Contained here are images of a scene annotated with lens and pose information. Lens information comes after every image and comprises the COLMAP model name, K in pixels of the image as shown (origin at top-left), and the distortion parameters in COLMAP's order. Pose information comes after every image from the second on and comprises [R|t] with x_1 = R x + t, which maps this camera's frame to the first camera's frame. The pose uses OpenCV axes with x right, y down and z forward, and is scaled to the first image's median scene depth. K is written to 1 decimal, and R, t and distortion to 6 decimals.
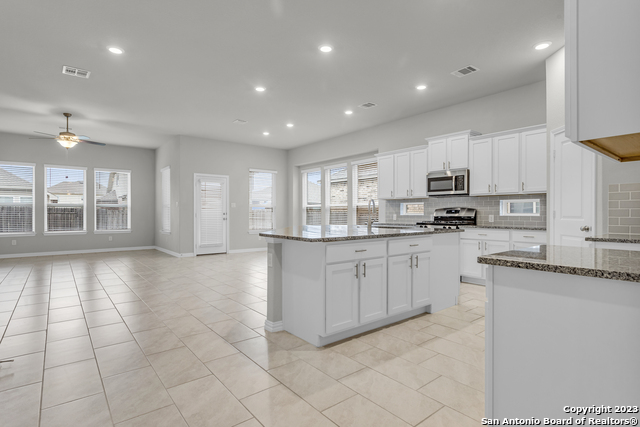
lens RADIAL K [[328.2, 0, 318.4], [0, 328.2, 213.1], [0, 0, 1]] dist [0.000897, 0.000650]
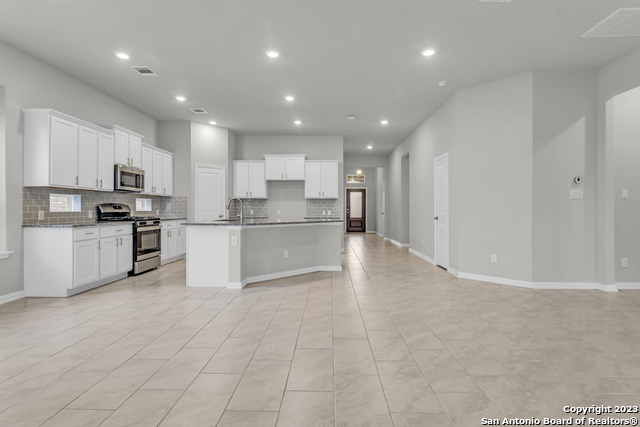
lens RADIAL K [[326.8, 0, 322.0], [0, 326.8, 207.2], [0, 0, 1]] dist [-0.000264, 0.000987]
pose [[-0.766789, 0.001930, 0.641897, -0.570592], [-0.002269, 0.999981, -0.005717, -0.000759], [-0.641896, -0.005840, -0.766770, 1.121281]]
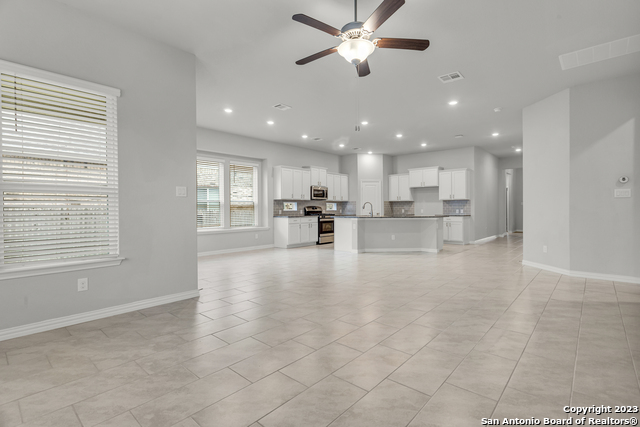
lens RADIAL K [[308.4, 0, 320.9], [0, 308.4, 205.6], [0, 0, 1]] dist [0.002816, 0.001103]
pose [[-0.167318, 0.012694, 0.985821, -1.086110], [0.003424, 0.999919, -0.012295, 0.001084], [-0.985897, 0.001318, -0.167348, 1.037345]]
